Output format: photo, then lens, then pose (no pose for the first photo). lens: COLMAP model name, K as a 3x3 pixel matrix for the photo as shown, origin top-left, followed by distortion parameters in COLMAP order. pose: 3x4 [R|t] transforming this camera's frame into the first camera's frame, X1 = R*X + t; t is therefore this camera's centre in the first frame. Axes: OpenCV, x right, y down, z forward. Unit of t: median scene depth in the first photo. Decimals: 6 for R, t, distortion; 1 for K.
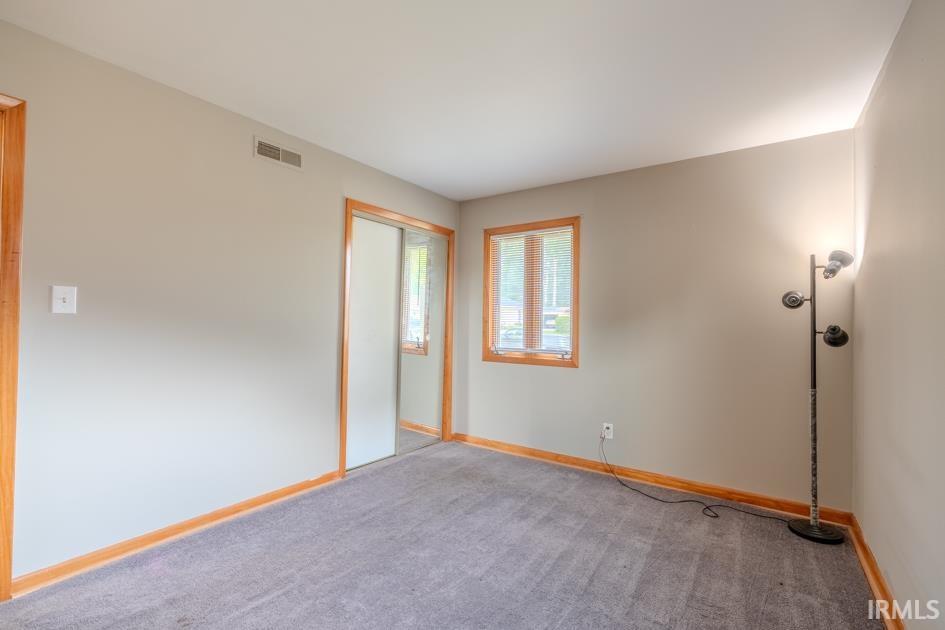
lens RADIAL K [[429.5, 0, 475.7], [0, 429.5, 313.4], [0, 0, 1]] dist [-0.007344, 0.001613]
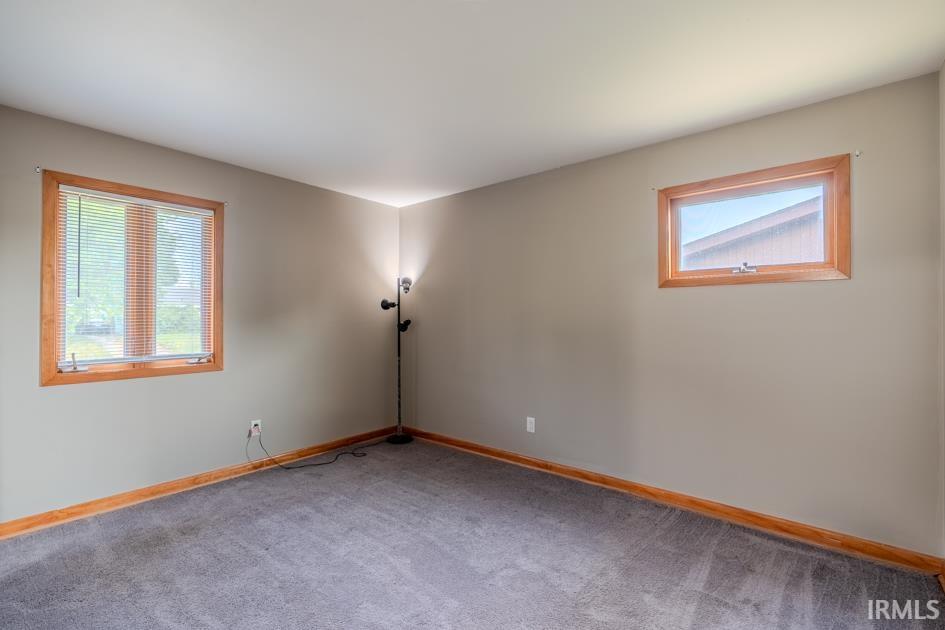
lens RADIAL K [[429.5, 0, 468.2], [0, 429.5, 315.2], [0, 0, 1]] dist [-0.007344, 0.001613]
pose [[0.074618, -0.003681, 0.997205, -0.703059], [-0.014661, 0.999881, 0.004788, -0.002120], [-0.997104, -0.014977, 0.074555, 0.464994]]
